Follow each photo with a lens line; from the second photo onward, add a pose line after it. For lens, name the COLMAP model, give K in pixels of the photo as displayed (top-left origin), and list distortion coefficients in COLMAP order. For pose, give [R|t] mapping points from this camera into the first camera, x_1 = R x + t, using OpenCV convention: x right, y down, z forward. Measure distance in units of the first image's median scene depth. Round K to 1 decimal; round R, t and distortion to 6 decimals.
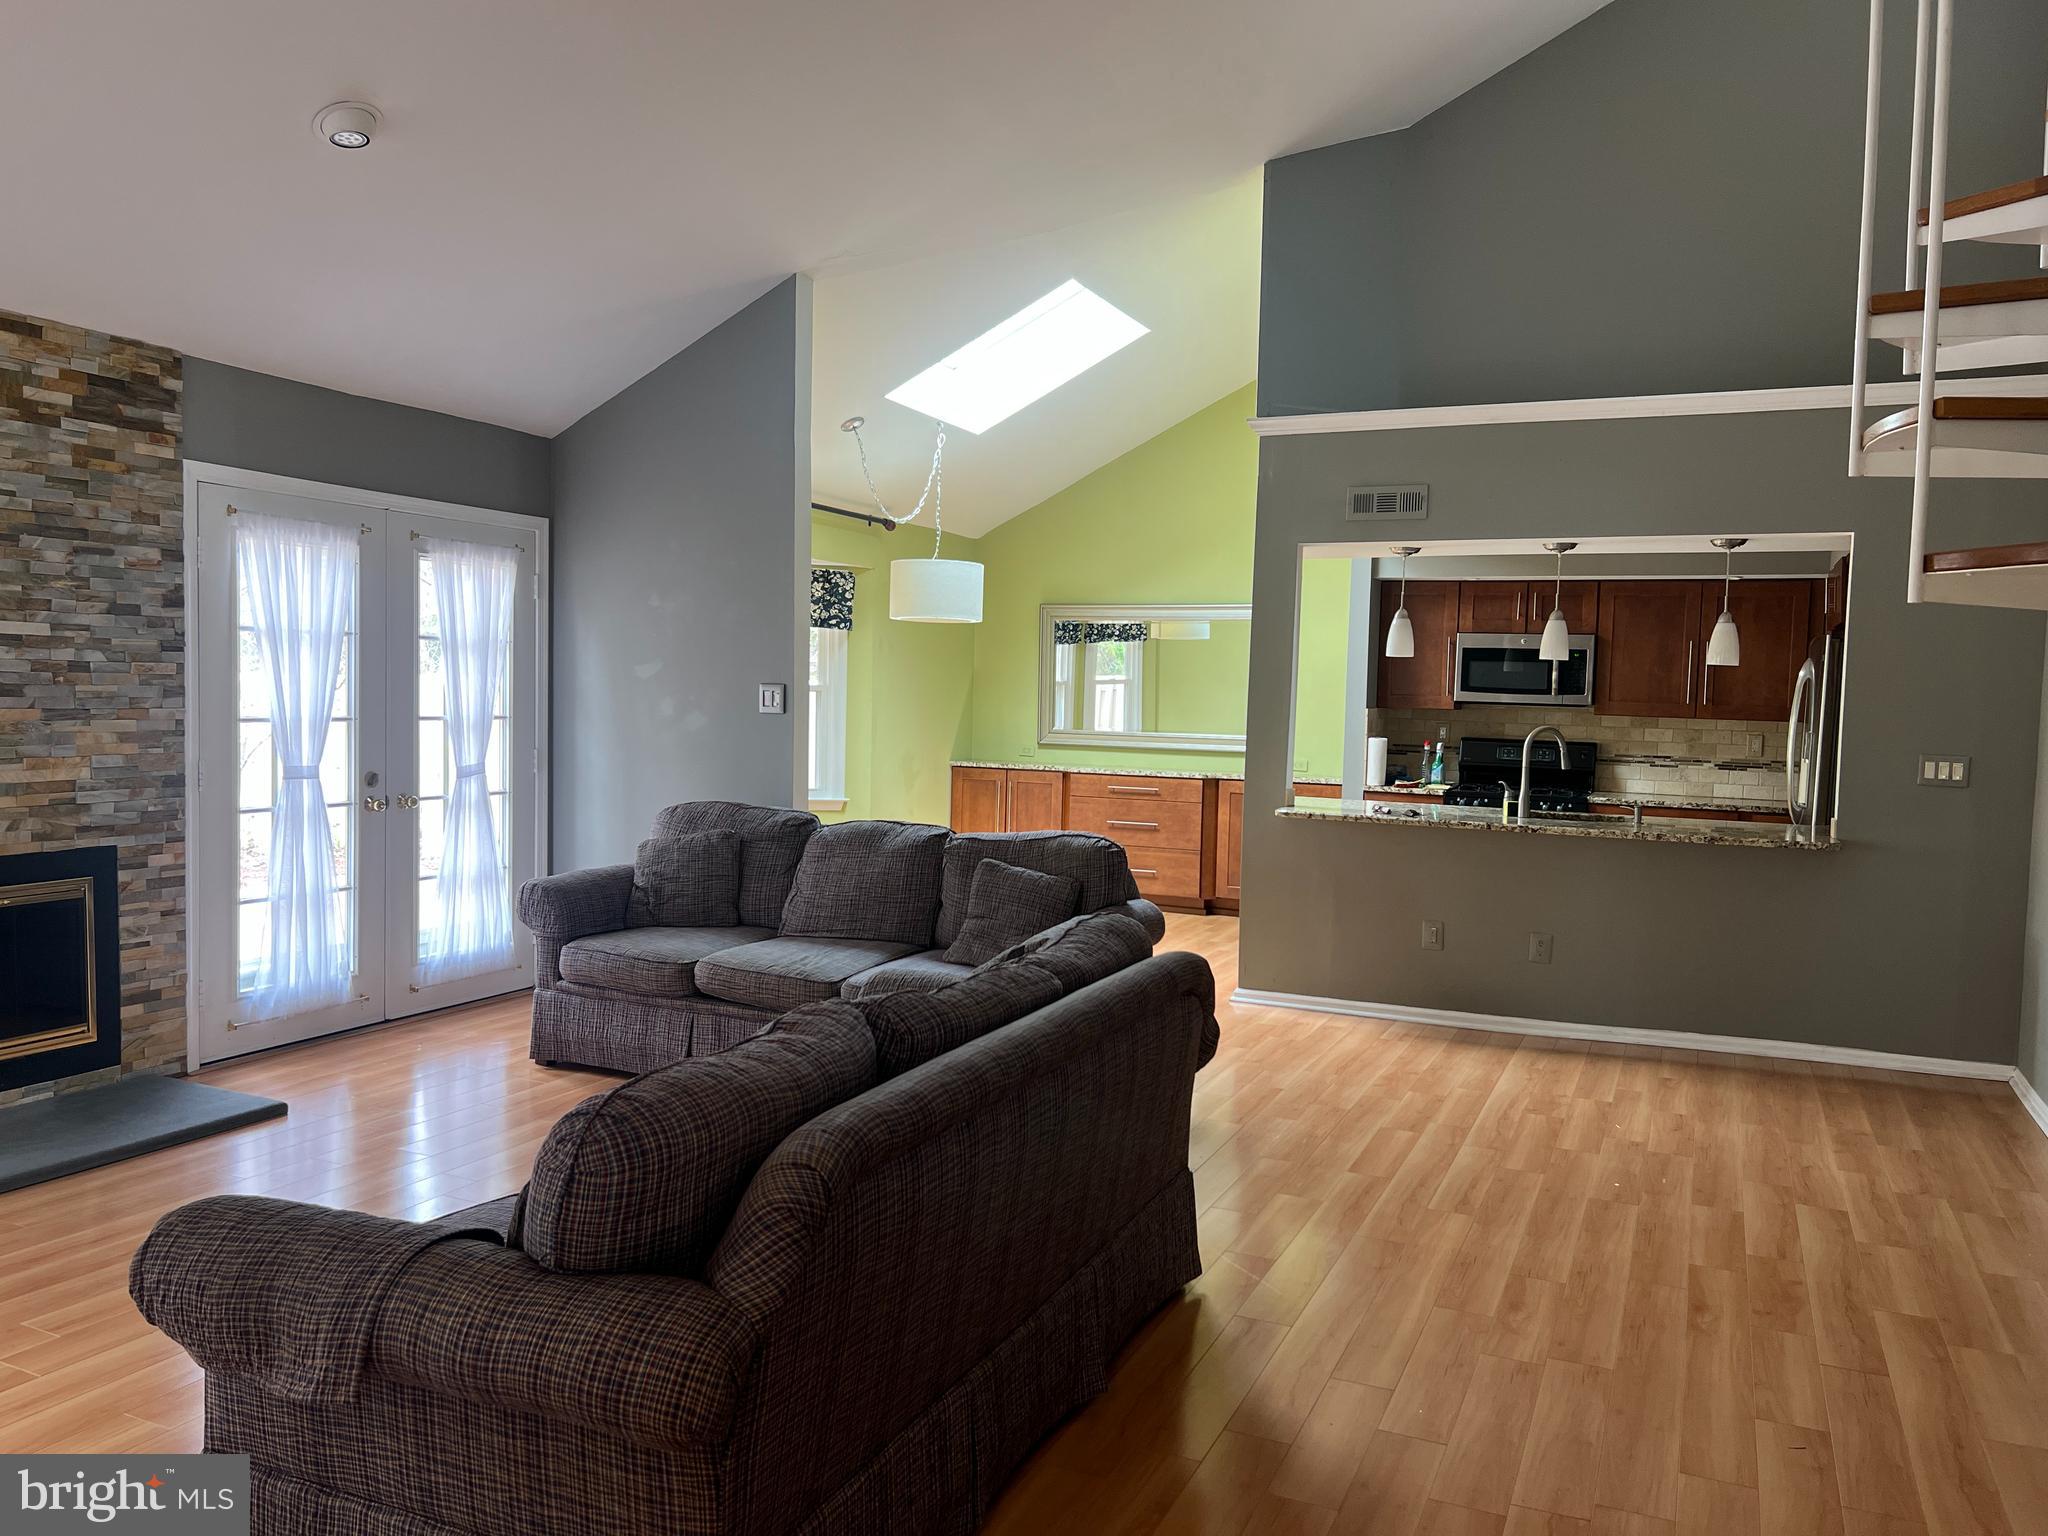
lens RADIAL K [[1546.3, 0, 1015.0], [0, 1546.3, 768.5], [0, 0, 1]] dist [0.030113, -0.024352]
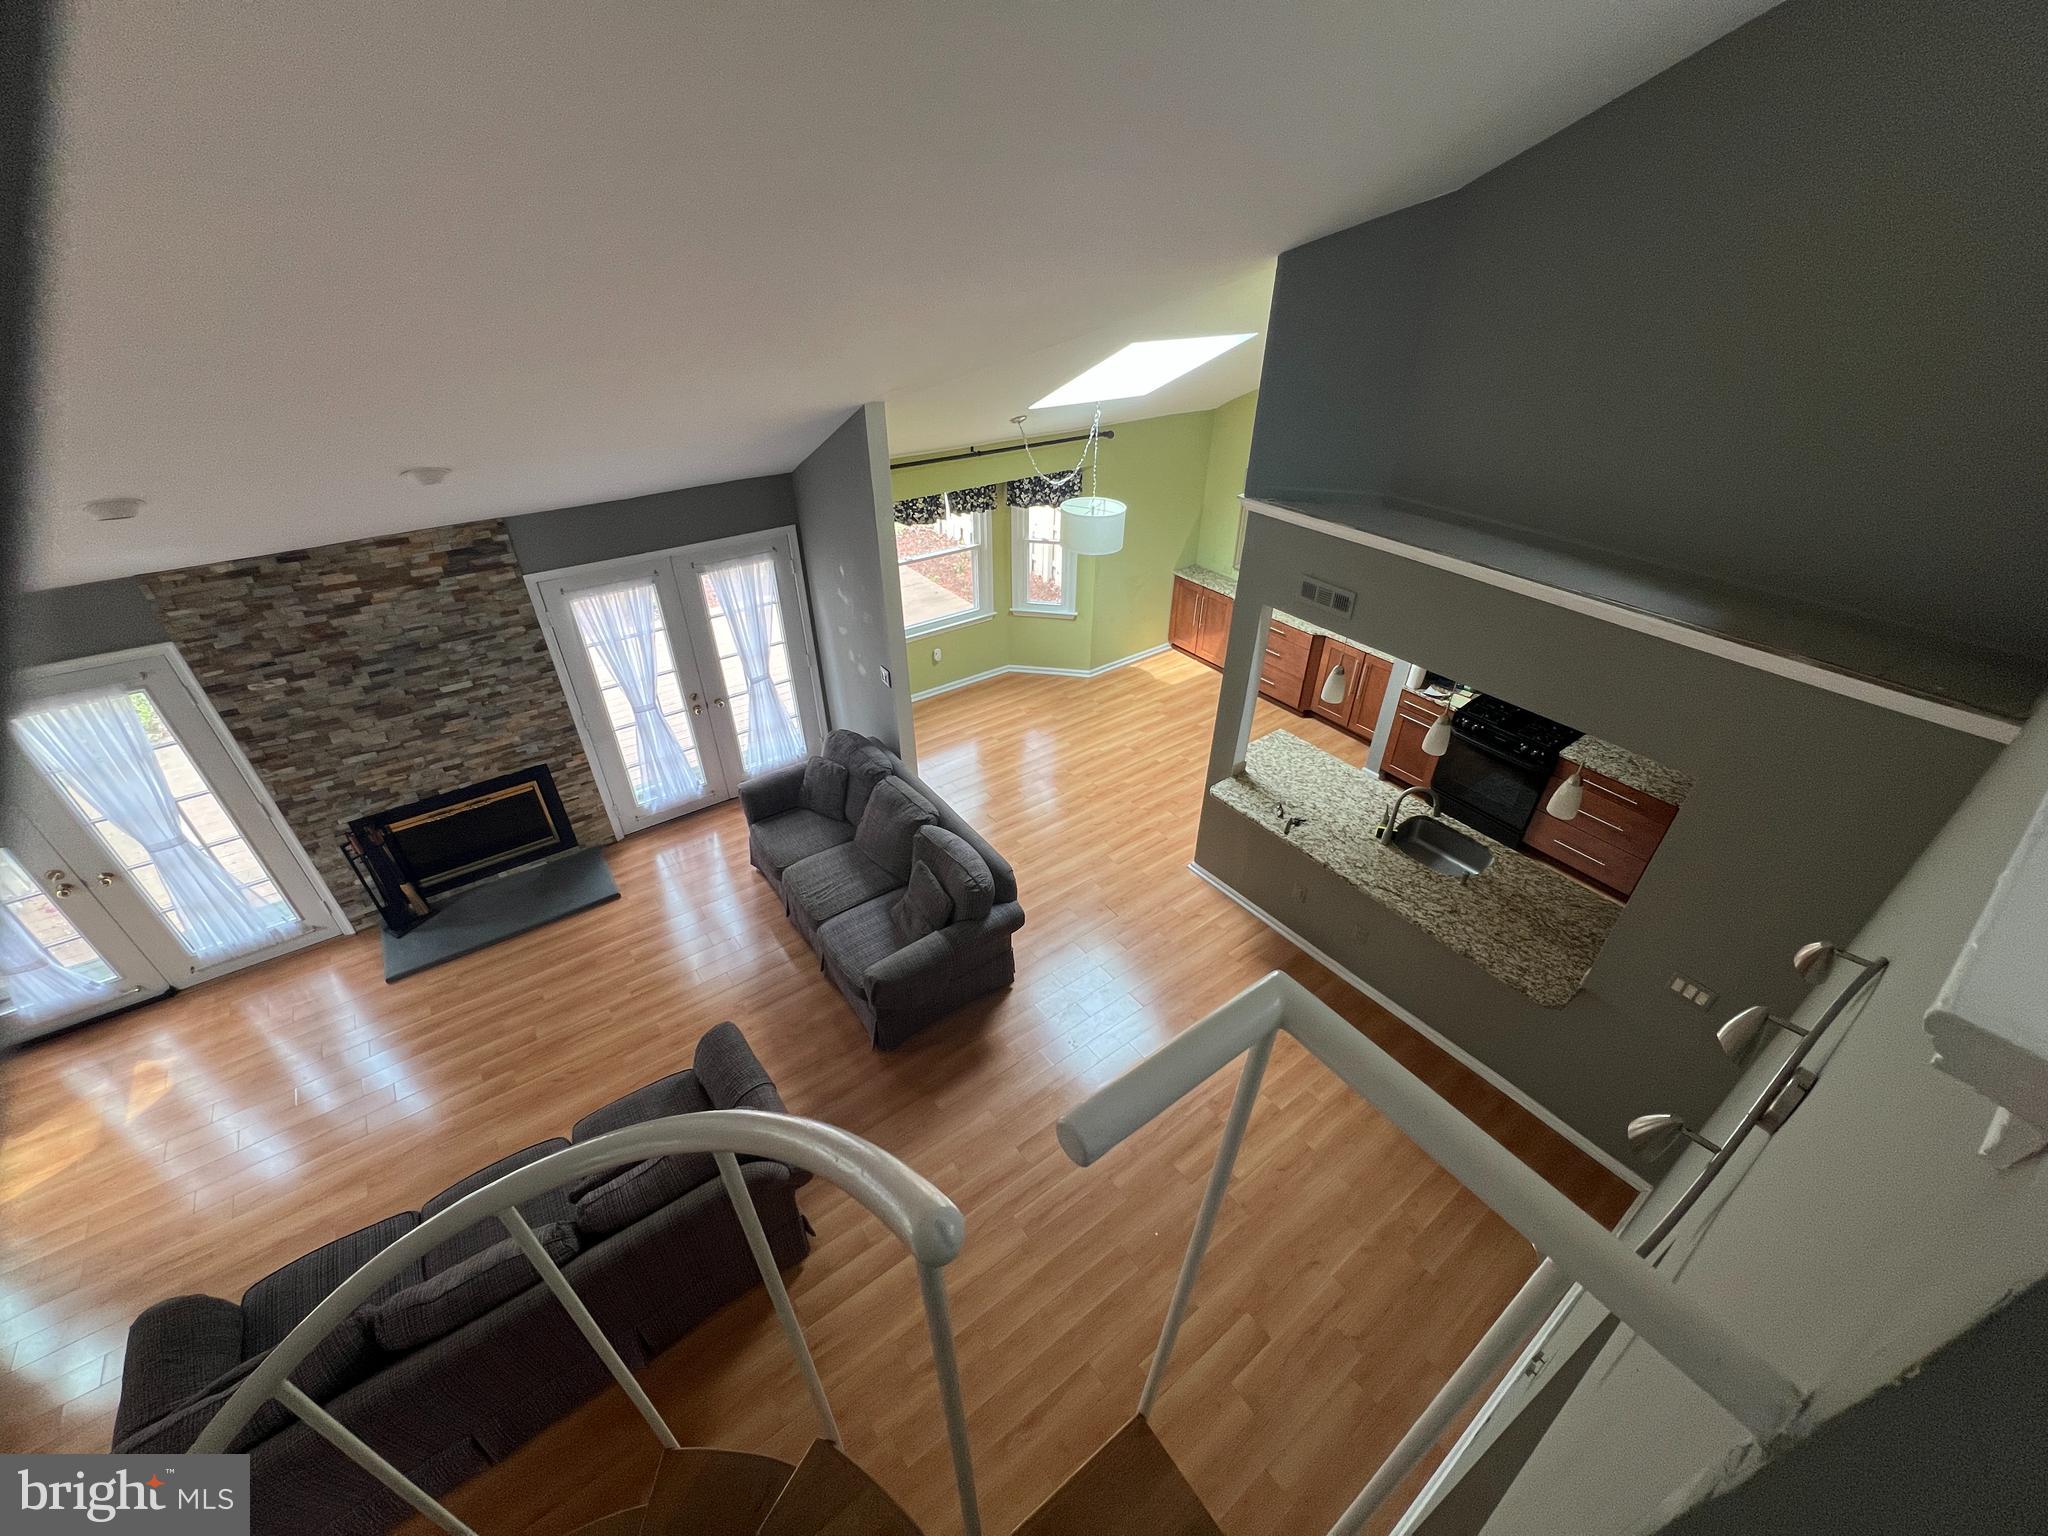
lens RADIAL K [[817.2, 0, 1031.9], [0, 817.2, 772.0], [0, 0, 1]] dist [-0.007627, 0.000194]
pose [[0.874542, 0.254443, -0.412837, 0.450615], [-0.009568, 0.860186, 0.509890, -0.501364], [0.484855, -0.441970, 0.754704, 0.472900]]
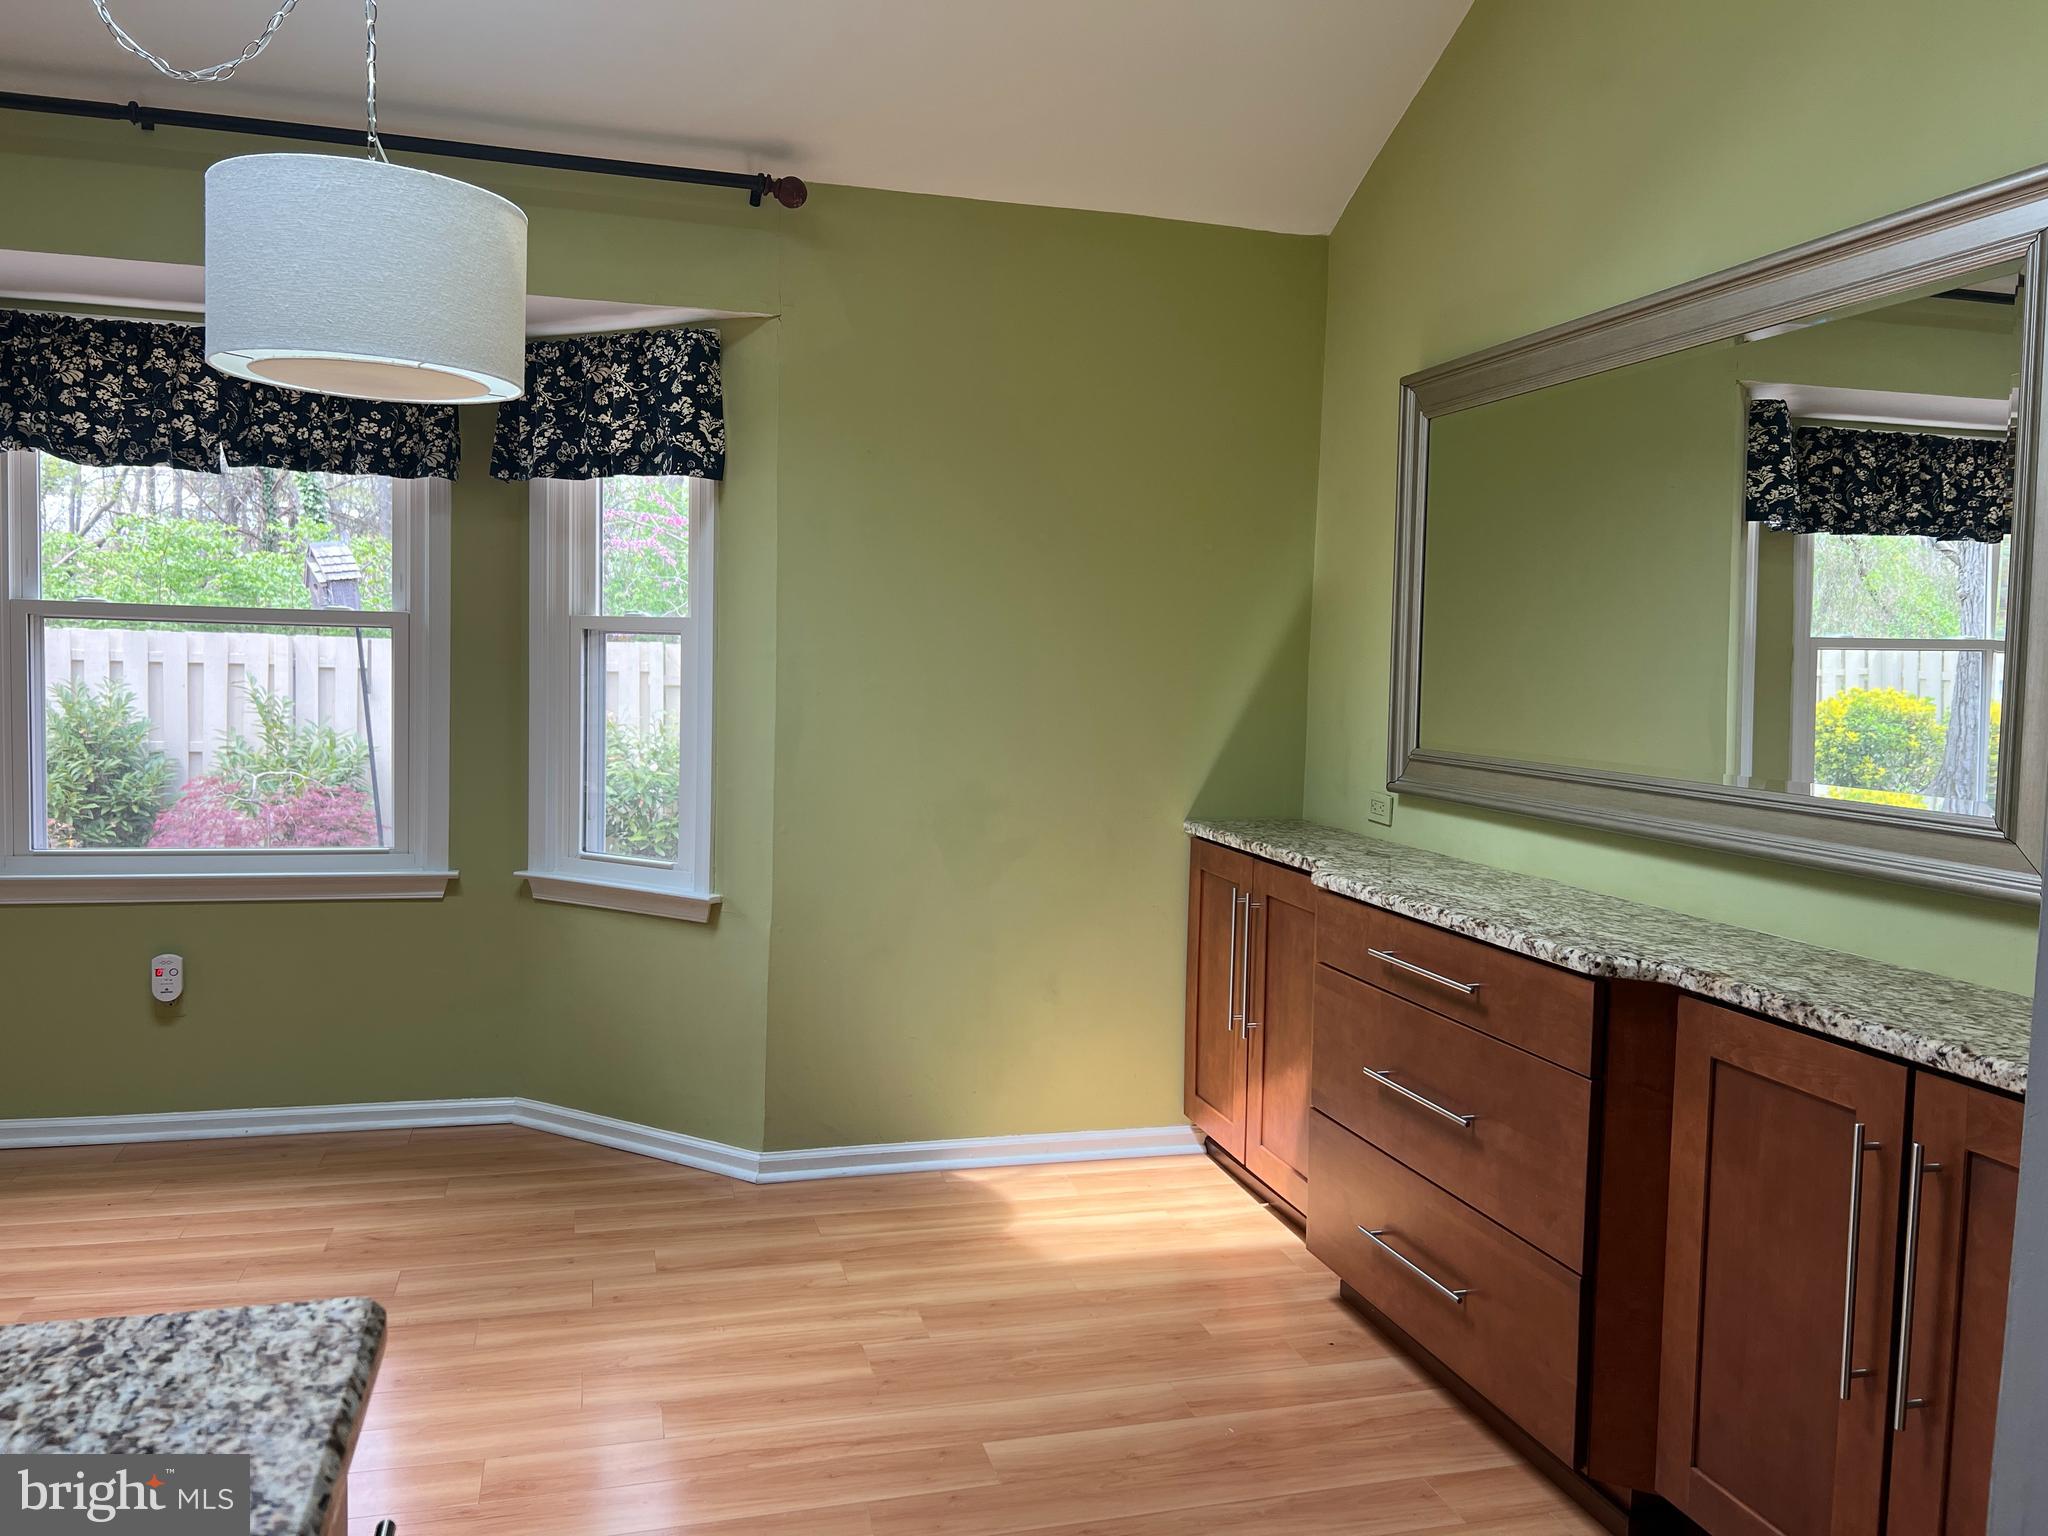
lens RADIAL K [[1546.3, 0, 1020.8], [0, 1546.3, 769.8], [0, 0, 1]] dist [0.030113, -0.024352]
pose [[0.634594, 0.049182, -0.771279, 0.468075], [-0.053016, 0.998392, 0.020043, -0.047907], [0.771025, 0.028171, 0.636182, 1.472162]]
